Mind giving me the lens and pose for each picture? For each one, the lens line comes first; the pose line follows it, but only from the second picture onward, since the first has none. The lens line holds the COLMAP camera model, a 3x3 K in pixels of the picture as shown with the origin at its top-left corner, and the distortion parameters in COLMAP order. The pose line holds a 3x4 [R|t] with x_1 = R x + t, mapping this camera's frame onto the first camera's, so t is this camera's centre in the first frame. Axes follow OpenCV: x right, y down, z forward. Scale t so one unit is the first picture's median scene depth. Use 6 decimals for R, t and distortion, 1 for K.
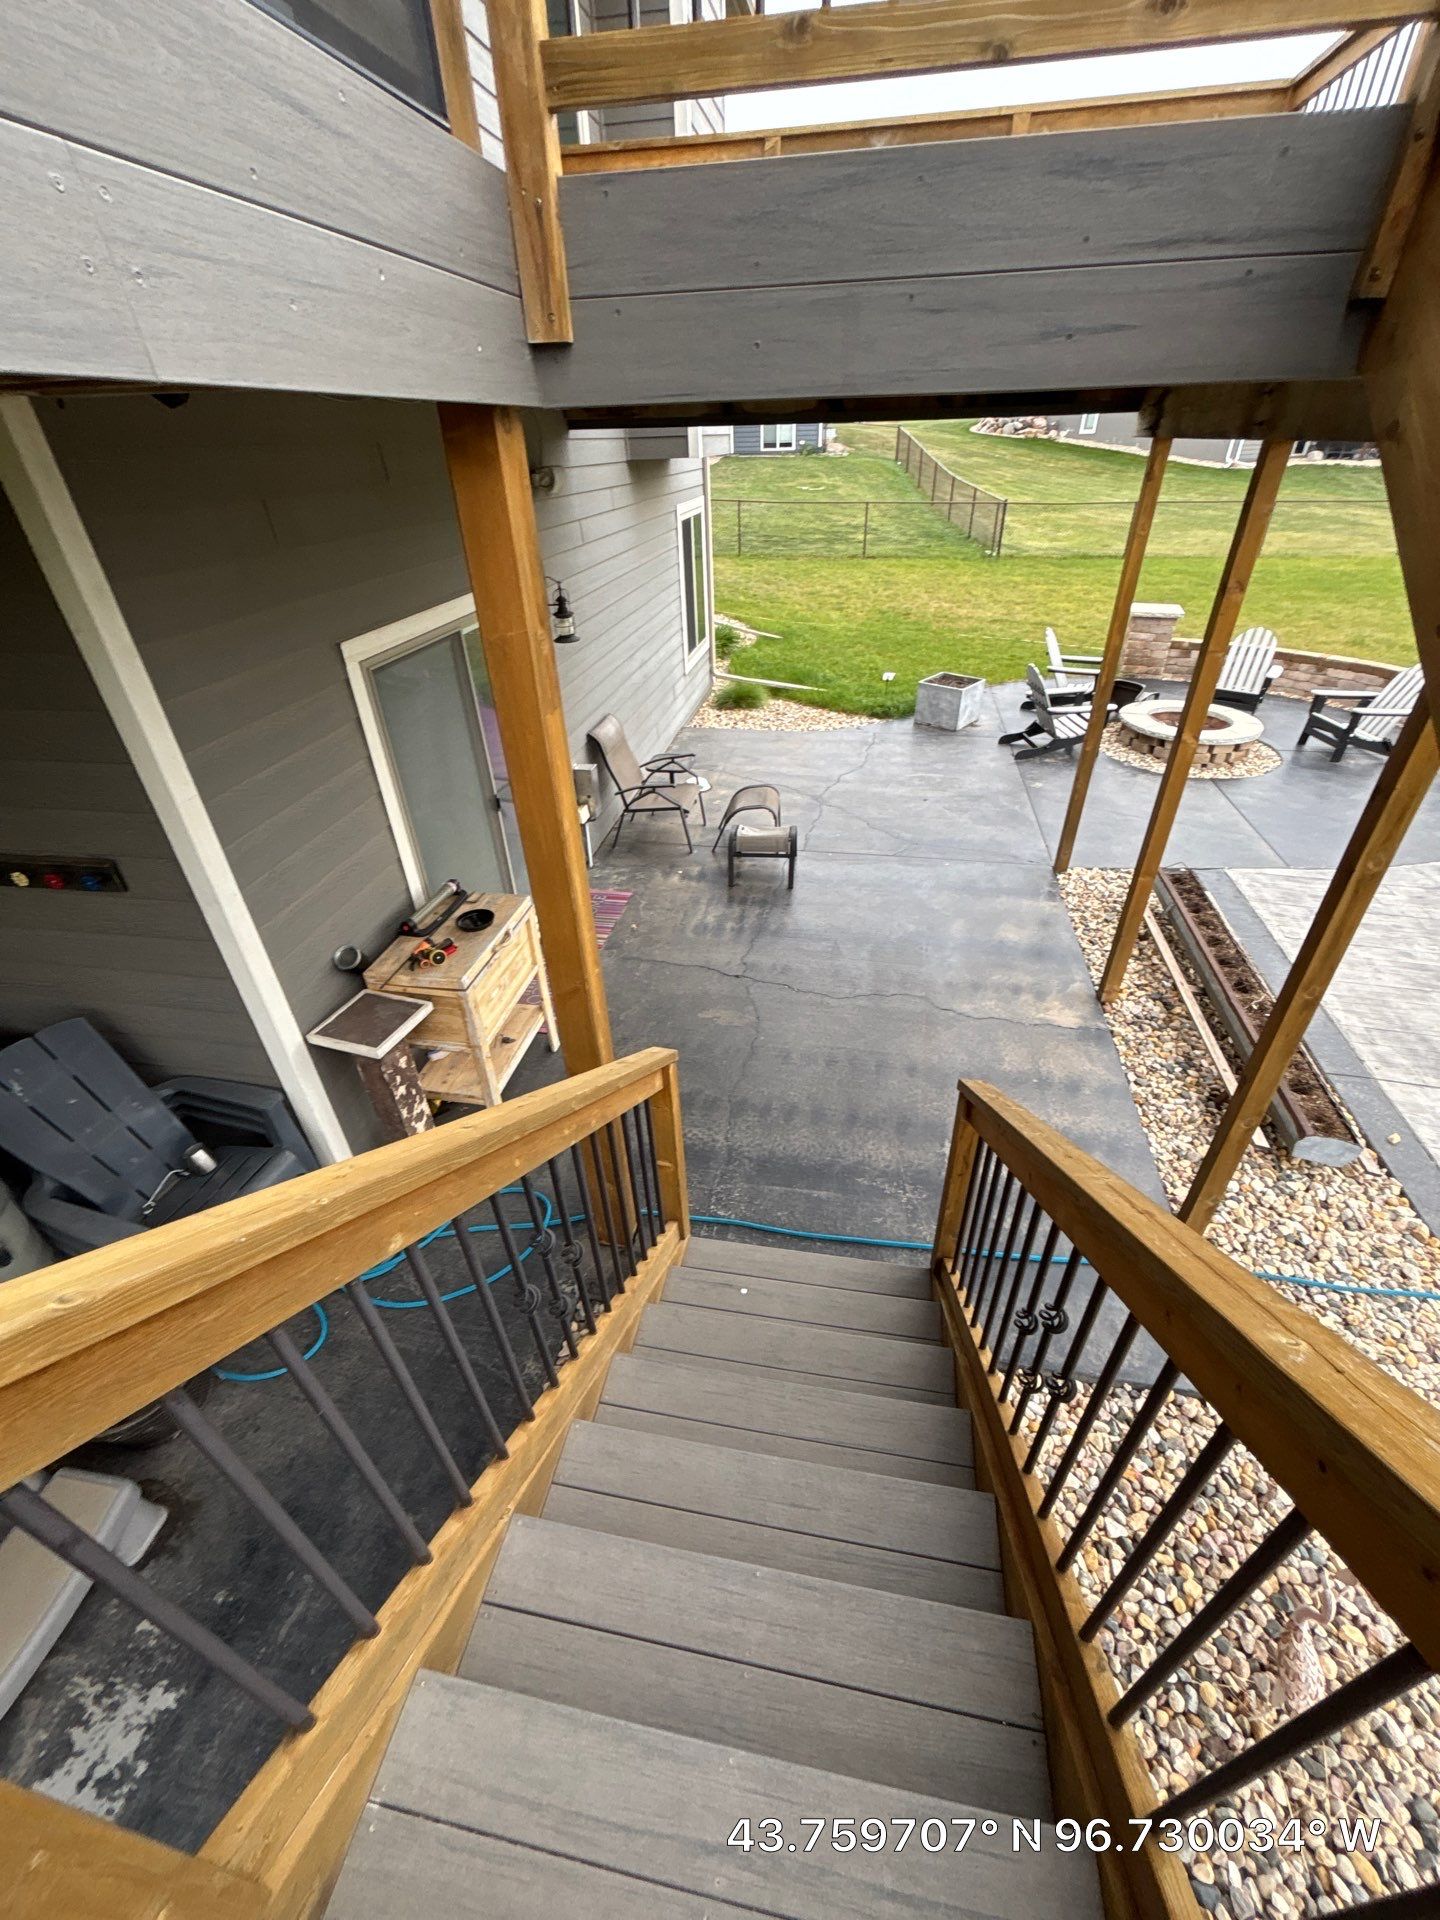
lens RADIAL K [[773.9, 0, 731.0], [0, 773.9, 953.0], [0, 0, 1]] dist [0.000484, -0.000413]
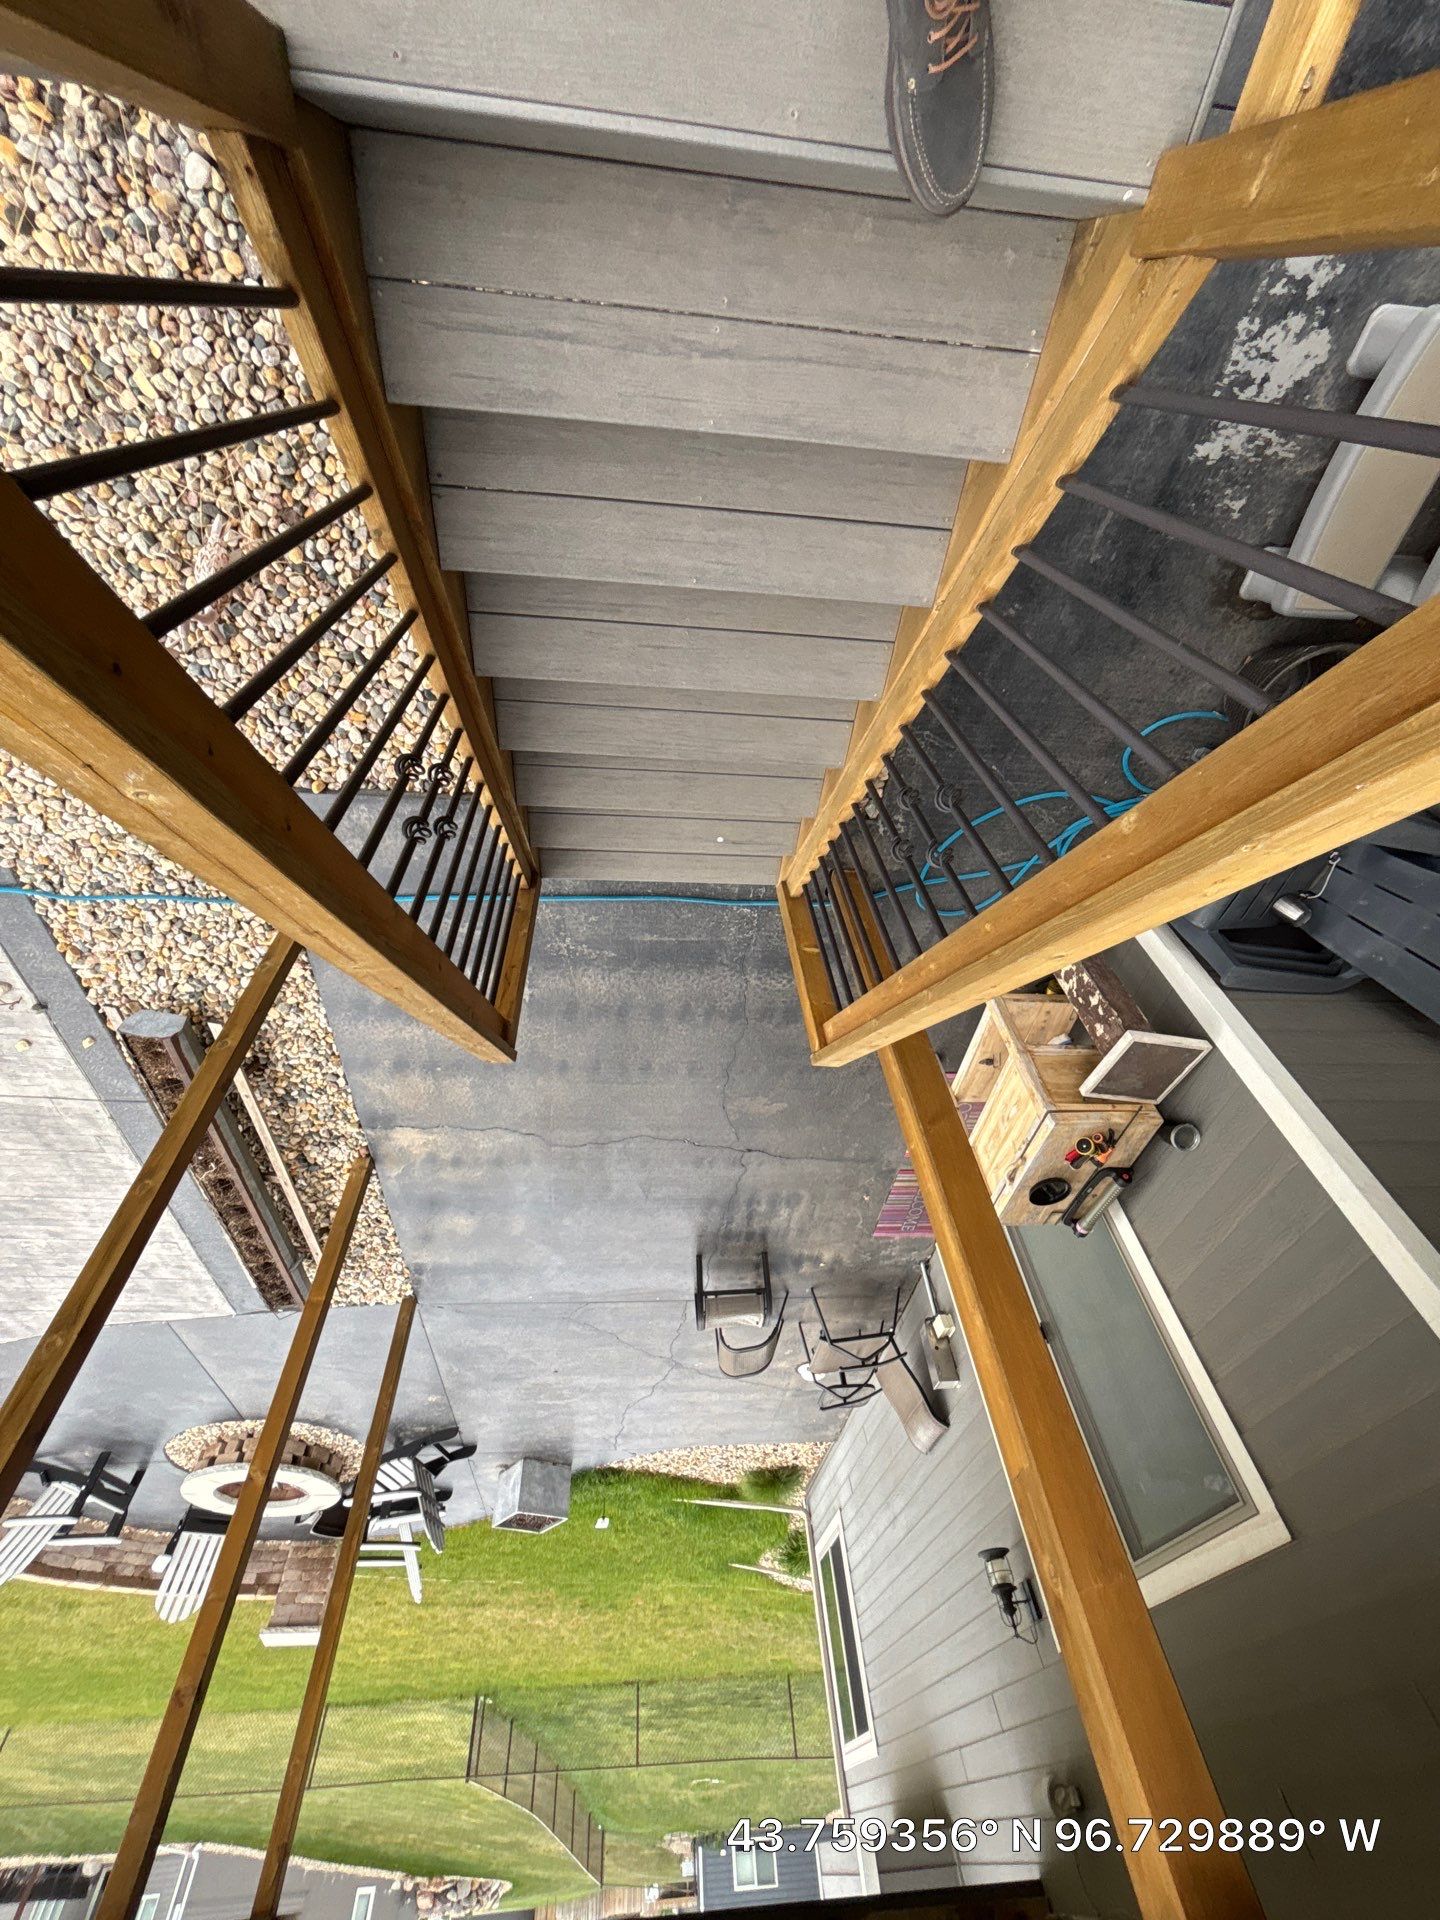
lens RADIAL K [[773.9, 0, 710.8], [0, 773.9, 965.0], [0, 0, 1]] dist [0.000484, -0.000413]
pose [[-0.995505, 0.090691, 0.027300, 0.009202], [-0.080290, -0.960996, 0.264651, 0.003534], [0.050236, 0.261270, 0.963958, 0.032593]]
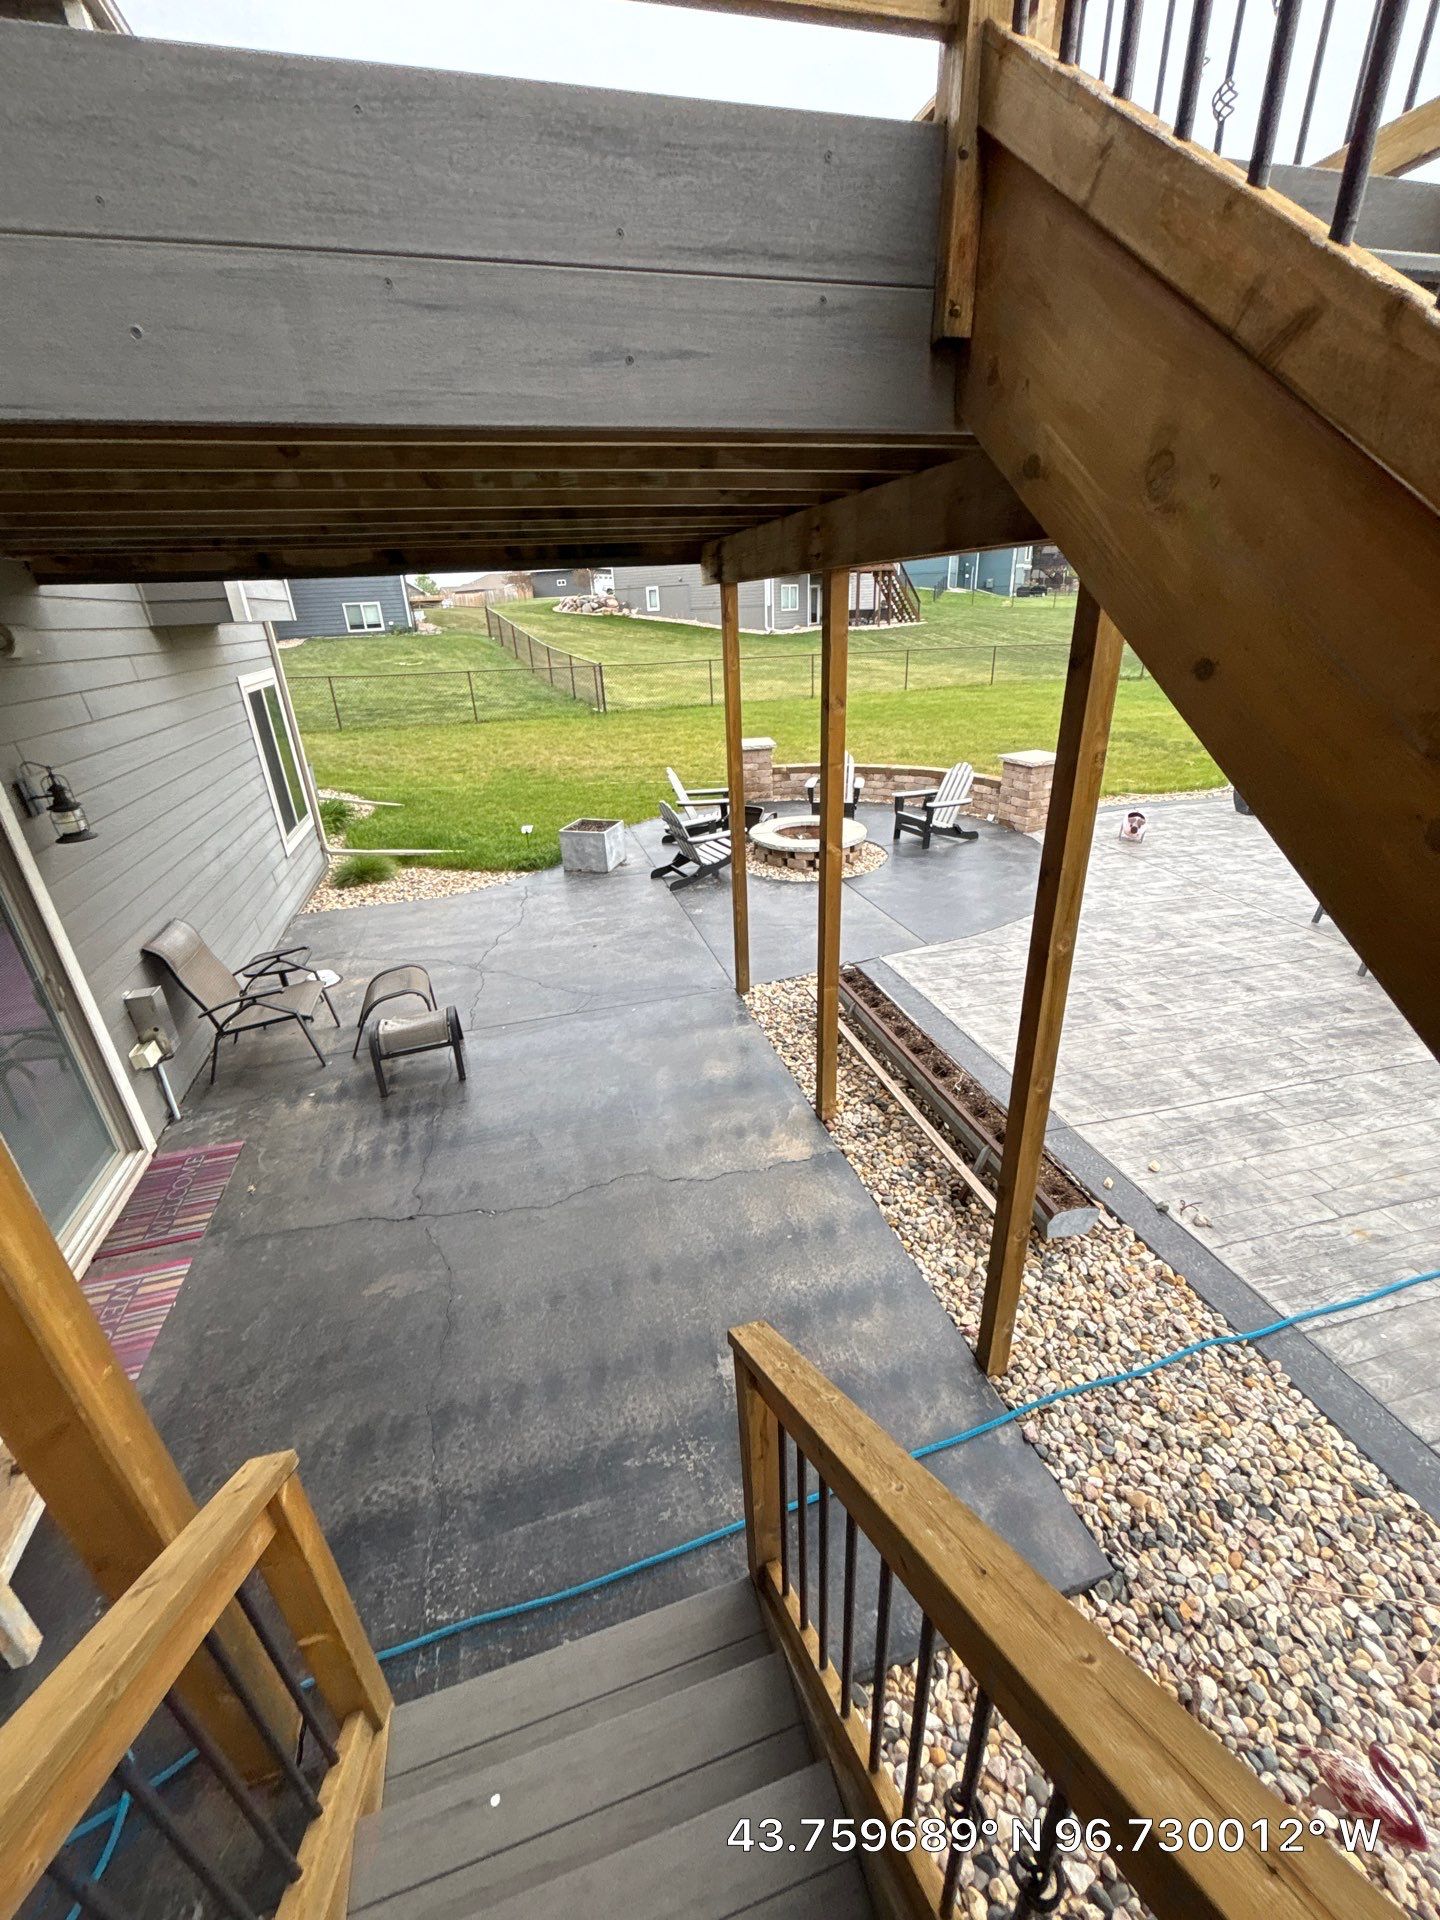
lens RADIAL K [[773.9, 0, 733.7], [0, 773.9, 952.4], [0, 0, 1]] dist [0.000484, -0.000413]
pose [[0.895684, -0.191972, 0.401120, 0.038996], [0.261267, 0.957094, -0.125344, -0.044448], [-0.359847, 0.217068, 0.907409, 0.133247]]
